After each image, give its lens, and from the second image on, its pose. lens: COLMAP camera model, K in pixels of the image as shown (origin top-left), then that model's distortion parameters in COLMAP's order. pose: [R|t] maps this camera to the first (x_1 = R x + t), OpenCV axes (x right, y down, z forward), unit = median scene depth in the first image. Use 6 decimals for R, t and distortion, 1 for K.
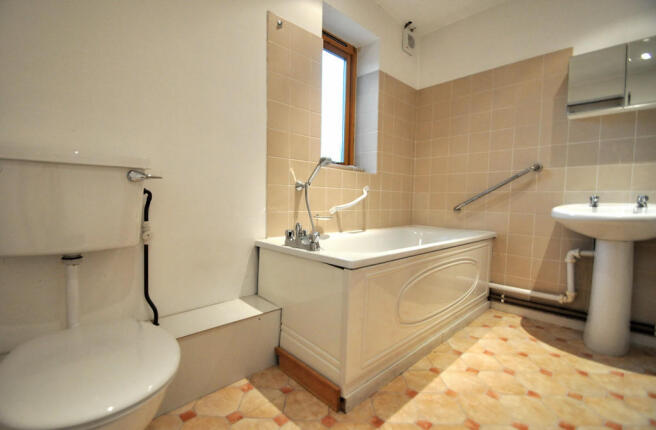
lens RADIAL K [[294.9, 0, 328.0], [0, 294.9, 215.0], [0, 0, 1]] dist [-0.027608, -0.000226]
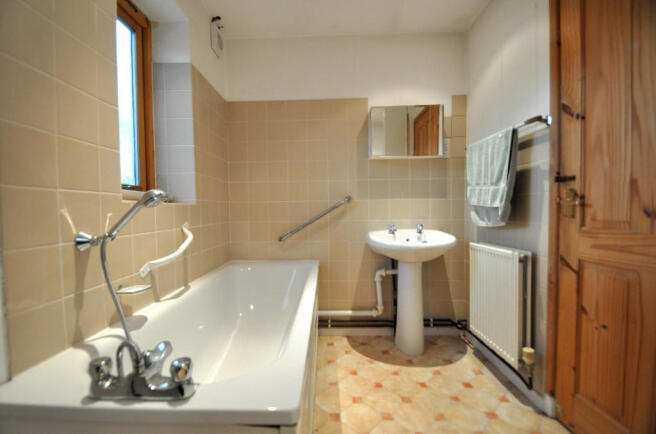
lens RADIAL K [[287.2, 0, 328.0], [0, 287.2, 217.0], [0, 0, 1]] dist [-0.003273, -0.000439]
pose [[0.706549, -0.034507, 0.706823, -0.128804], [0.050310, 0.998732, -0.001533, -0.103694], [-0.705874, 0.036643, 0.707389, 0.298417]]
